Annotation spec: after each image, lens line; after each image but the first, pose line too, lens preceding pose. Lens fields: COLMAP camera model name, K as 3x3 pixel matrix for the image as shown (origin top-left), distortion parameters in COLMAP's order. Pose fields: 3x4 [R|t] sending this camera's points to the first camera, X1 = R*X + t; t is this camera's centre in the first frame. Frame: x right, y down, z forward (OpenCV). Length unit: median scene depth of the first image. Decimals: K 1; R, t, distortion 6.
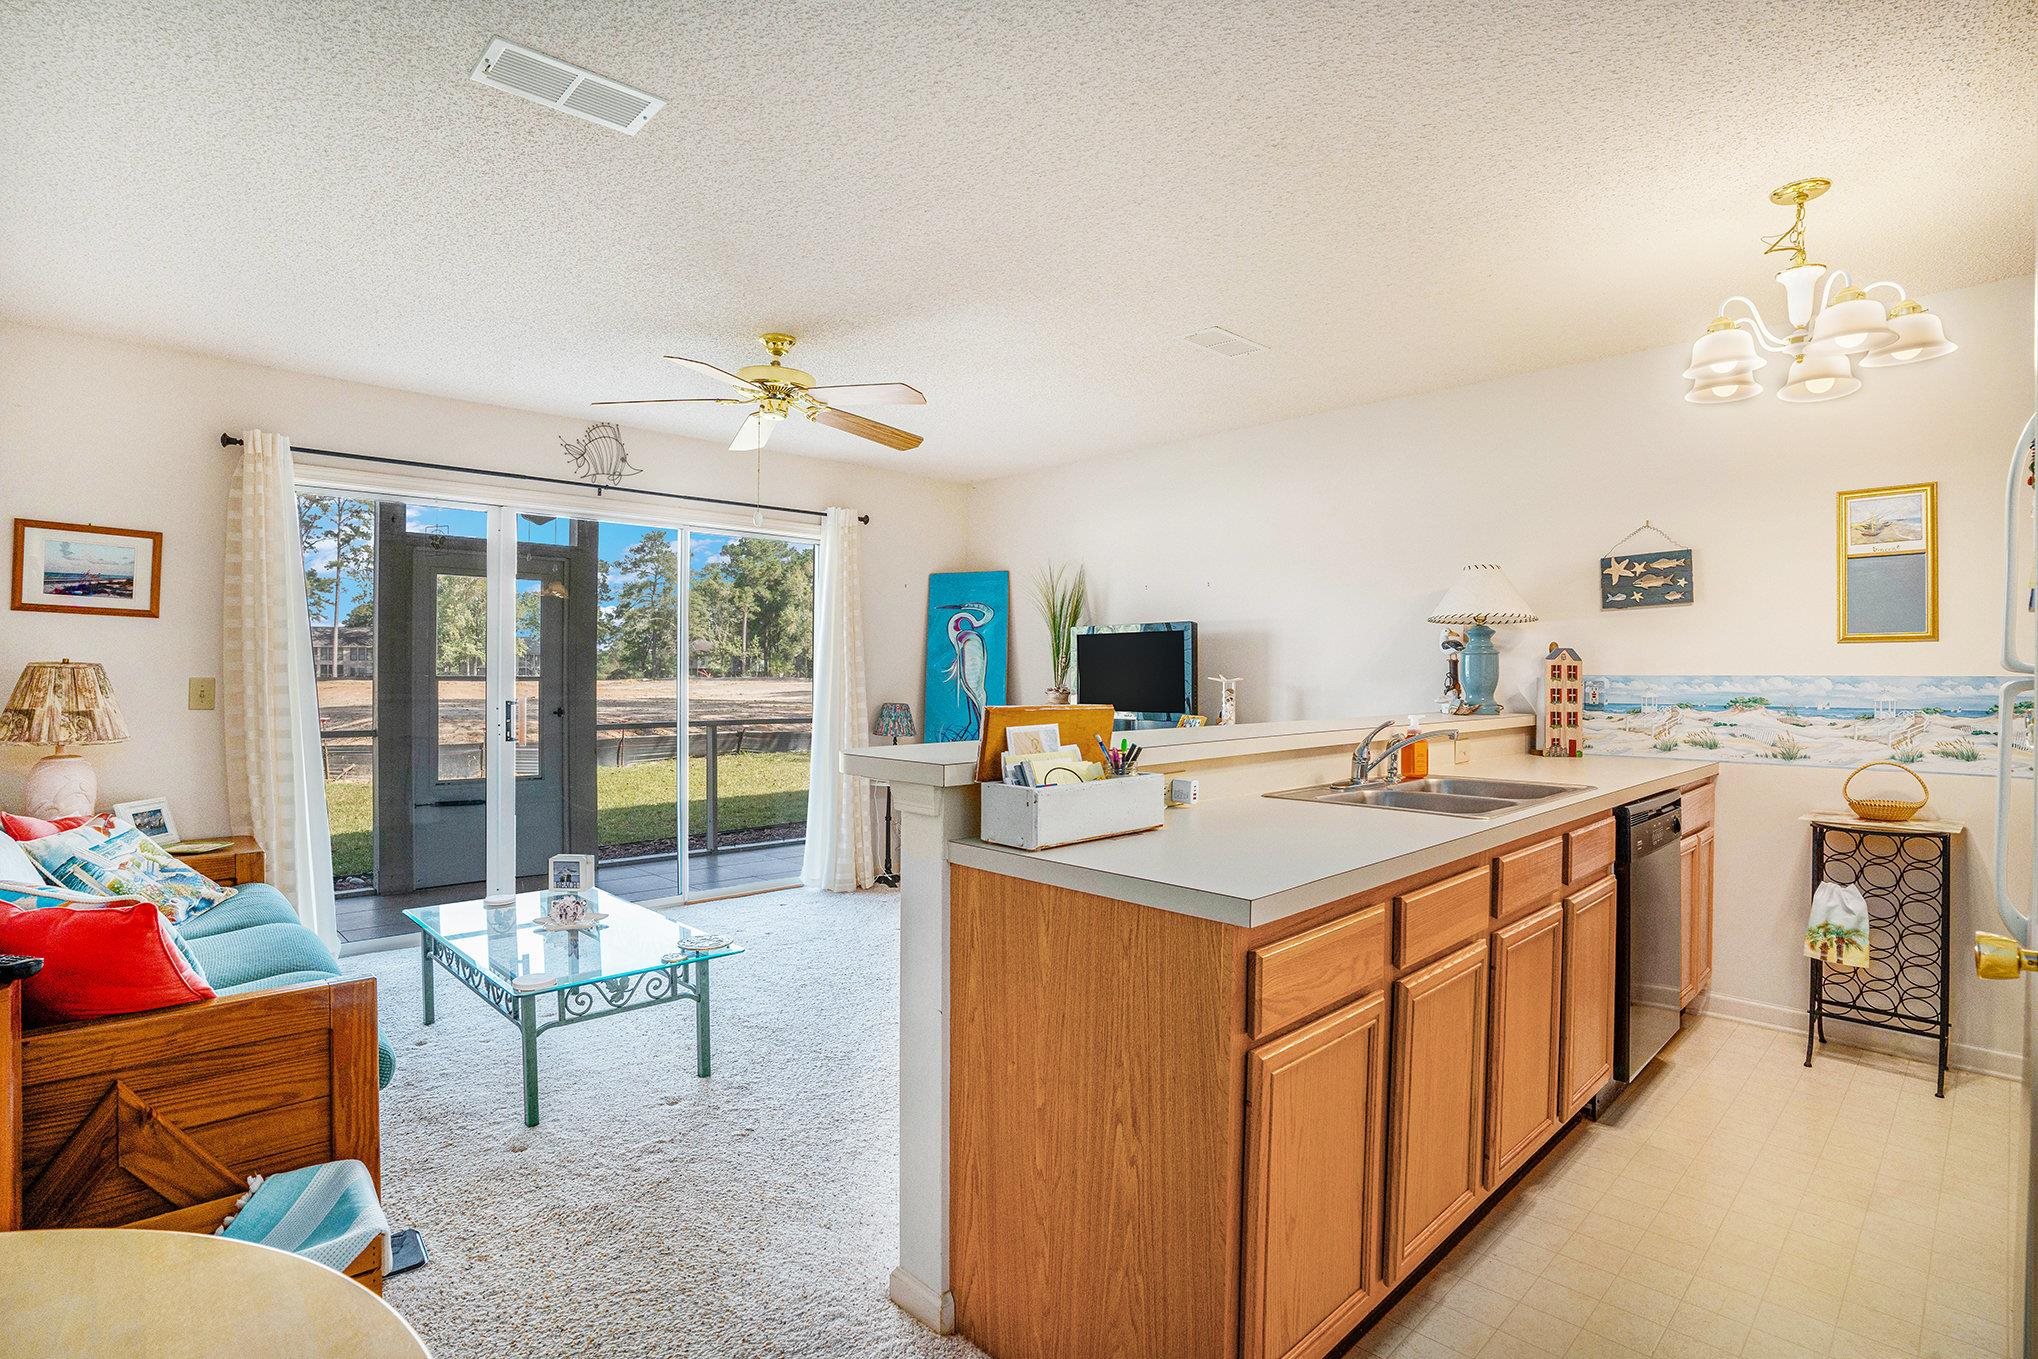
lens RADIAL K [[991.7, 0, 1032.9], [0, 991.7, 674.2], [0, 0, 1]] dist [-0.080844, 0.033958]
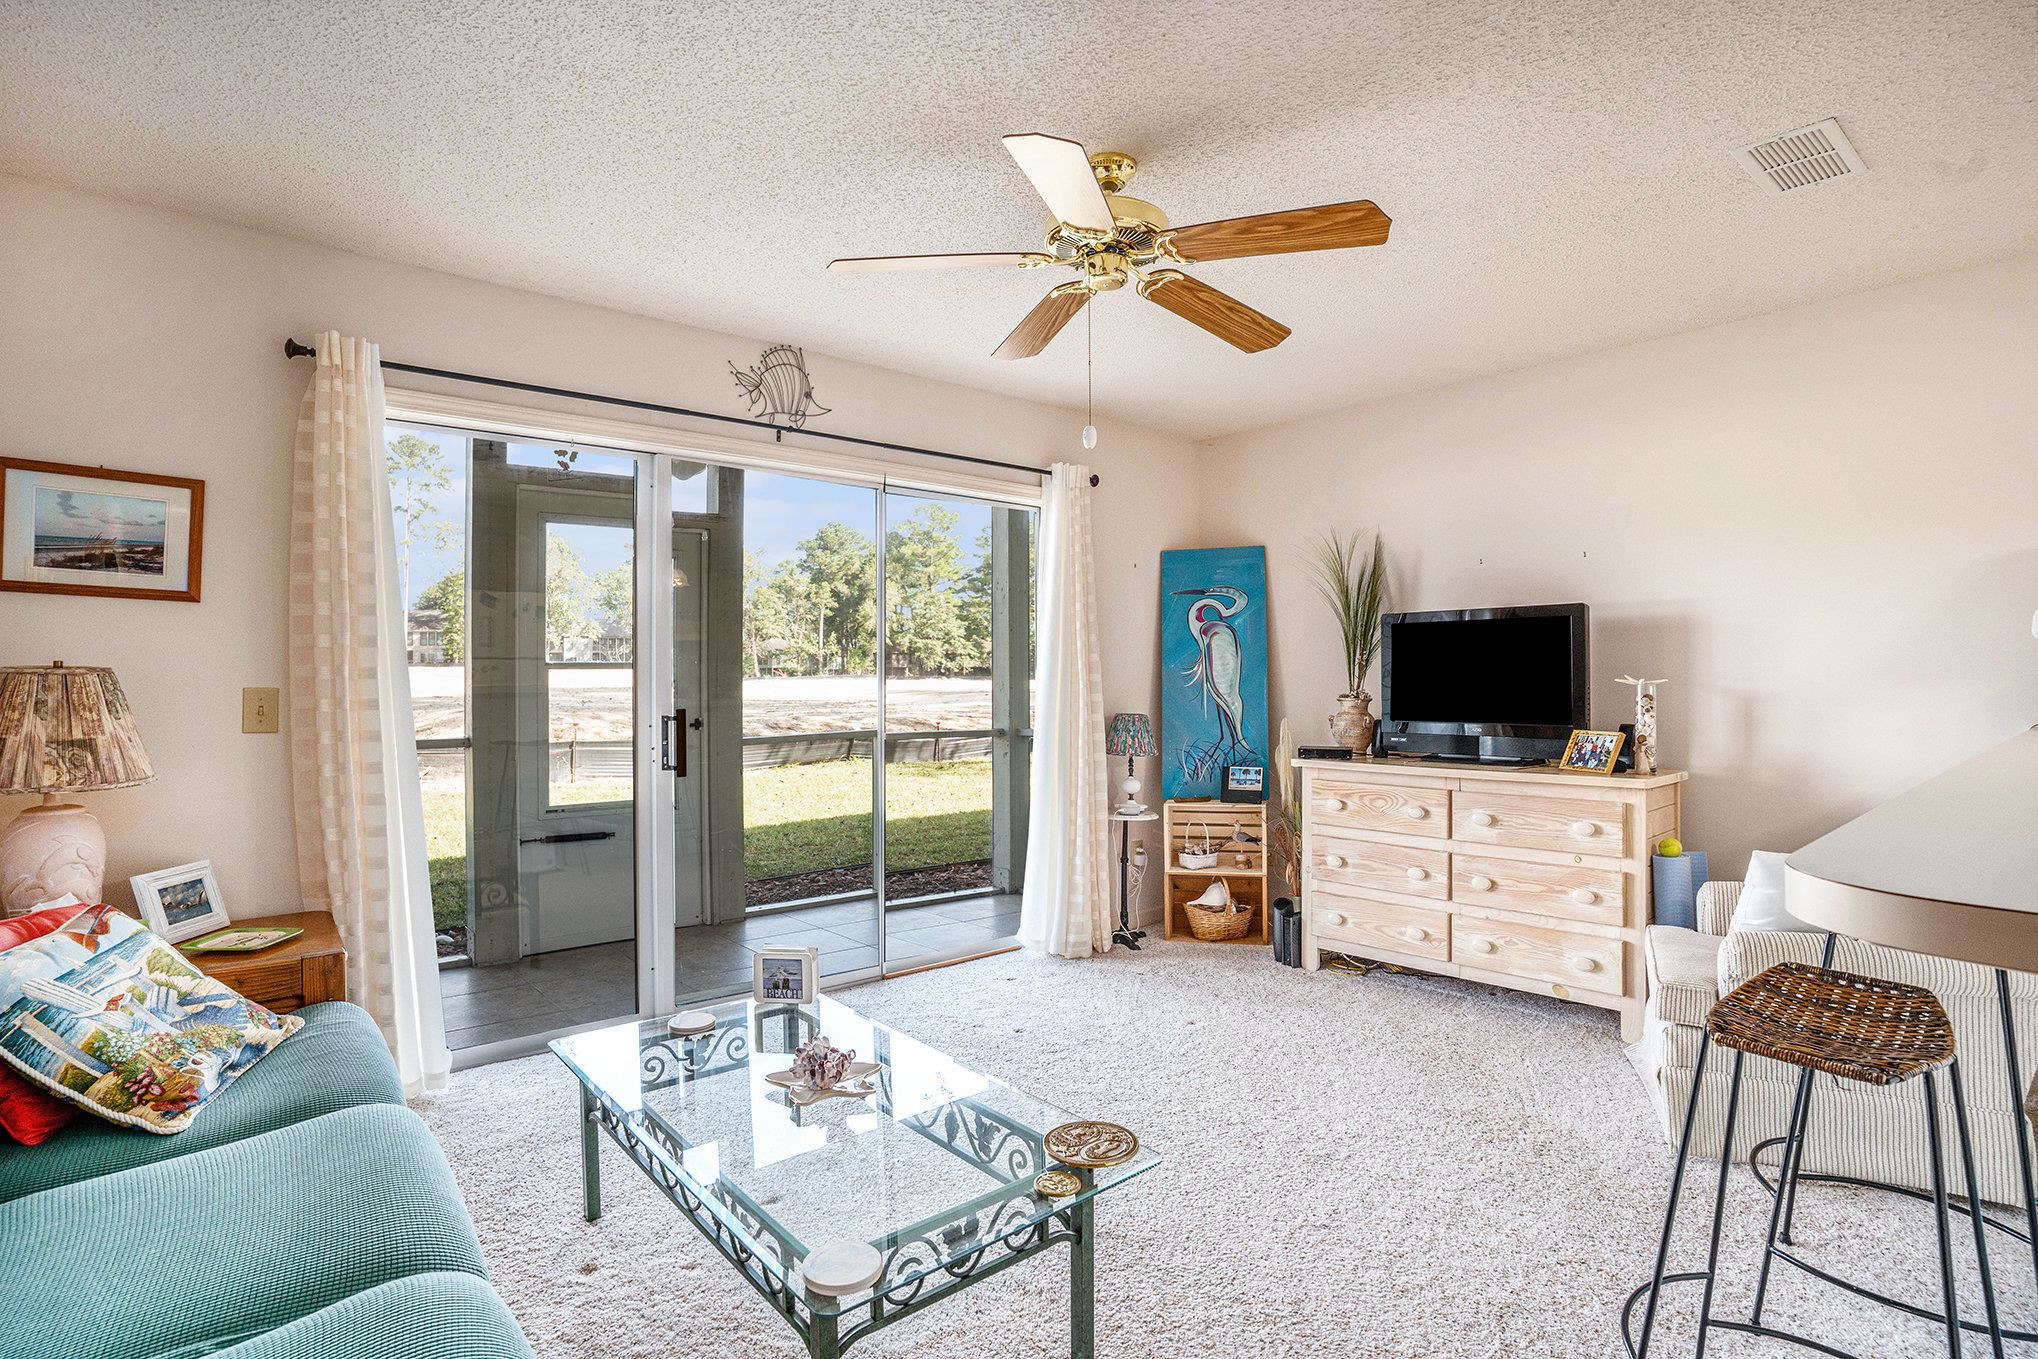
lens RADIAL K [[1003.8, 0, 1047.1], [0, 1003.8, 677.4], [0, 0, 1]] dist [-0.075789, 0.032083]
pose [[0.998018, -0.005724, -0.062671, -0.269621], [0.005768, 0.999983, 0.000525, -0.000930], [0.062667, -0.000885, 0.998034, 0.349081]]
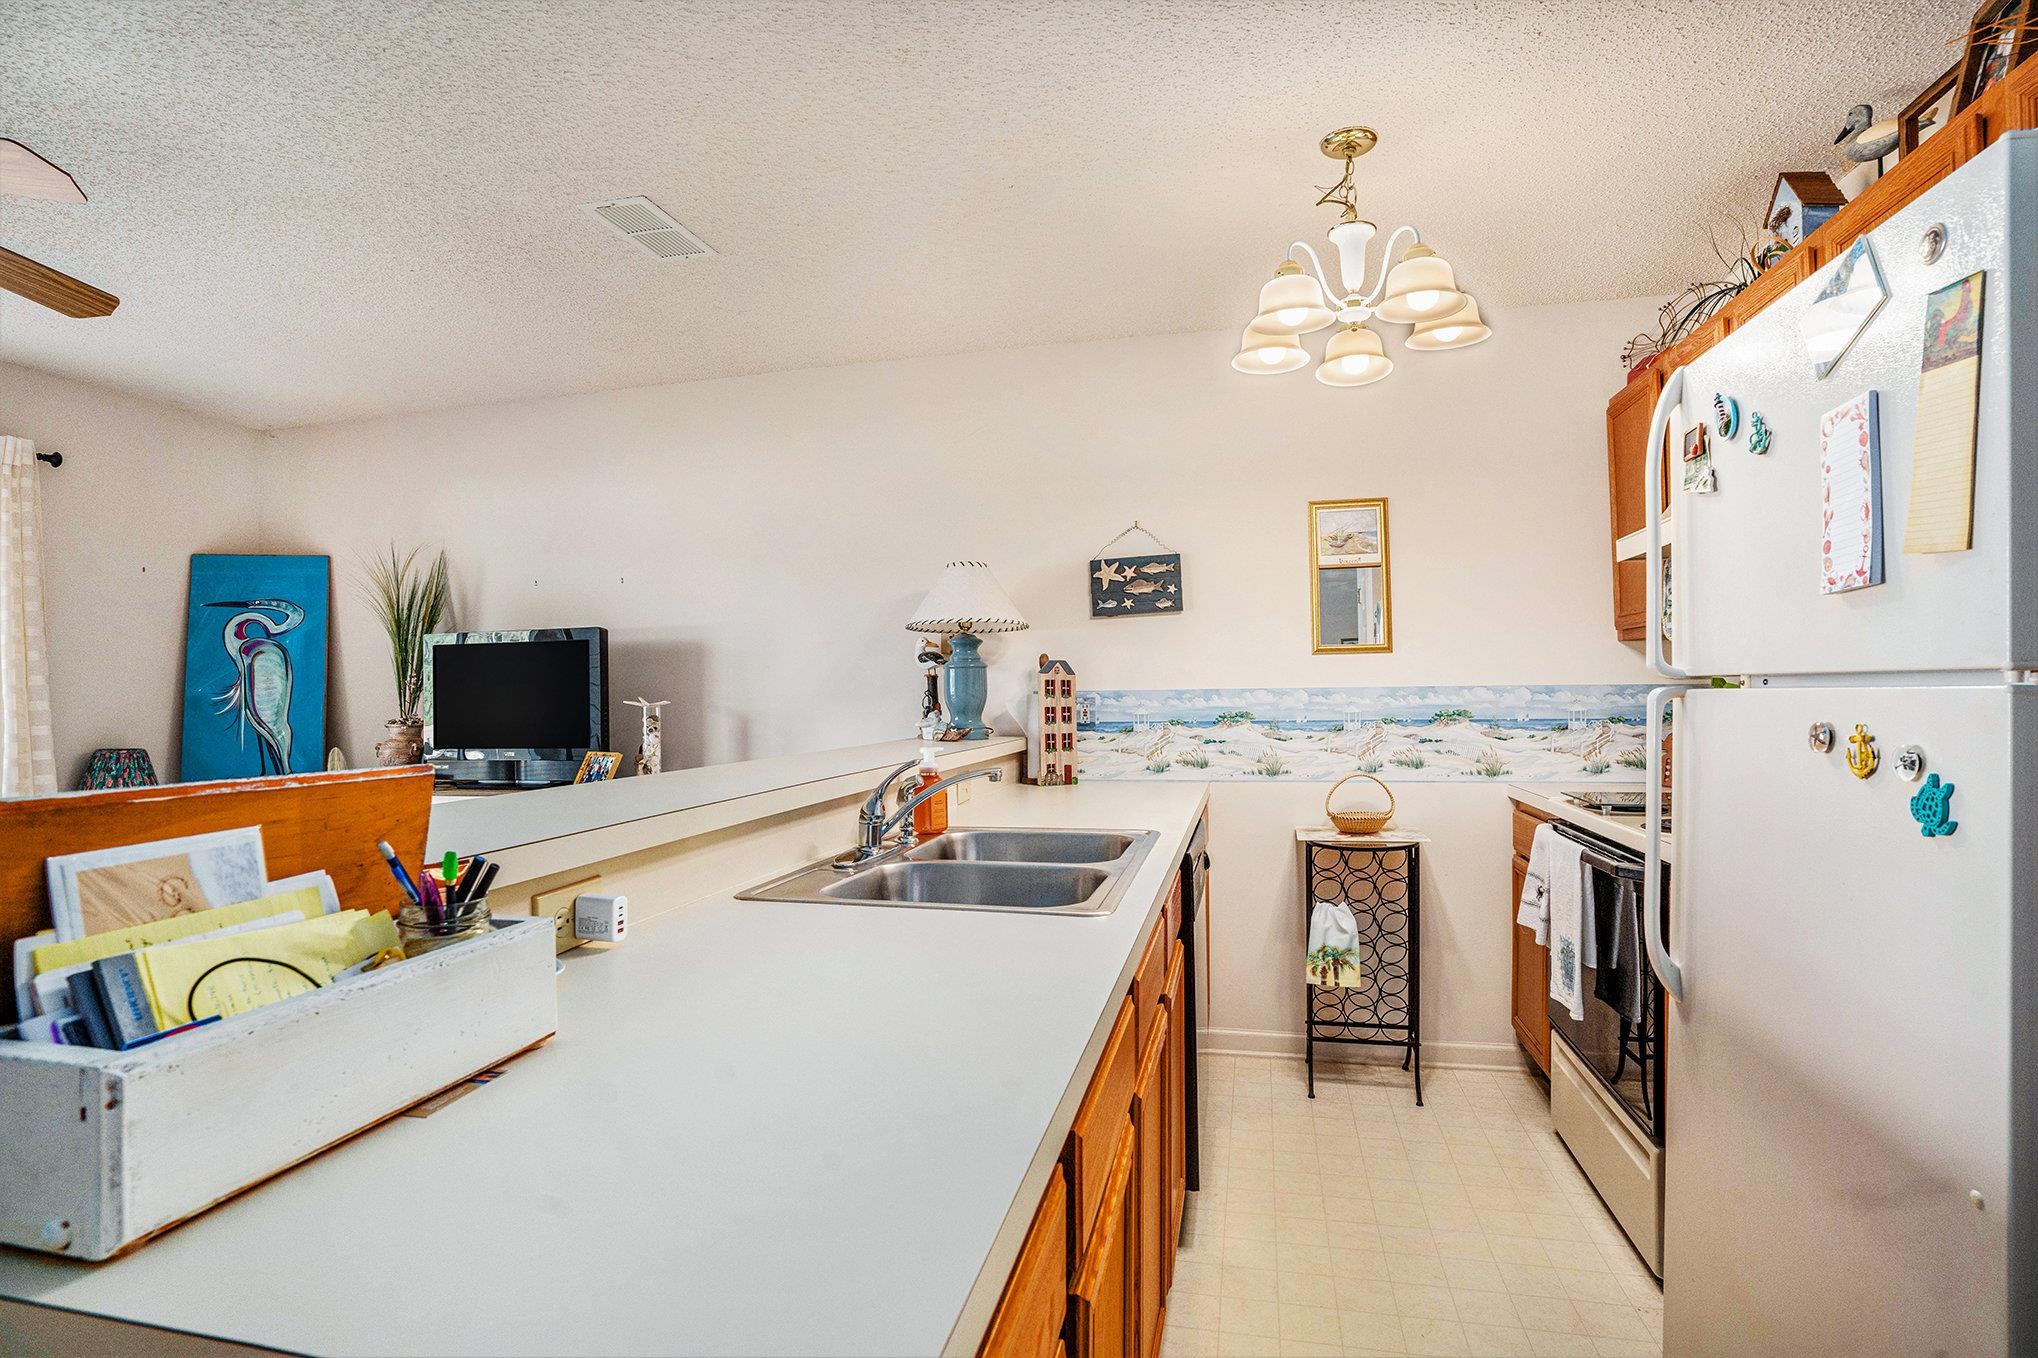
lens RADIAL K [[995.6, 0, 1019.0], [0, 995.6, 679.0], [0, 0, 1]] dist [-0.079030, 0.032441]
pose [[0.844179, -0.006345, 0.536023, 0.040545], [0.015385, 0.999805, -0.012395, 0.000463], [-0.535840, 0.018710, 0.844112, 0.281782]]
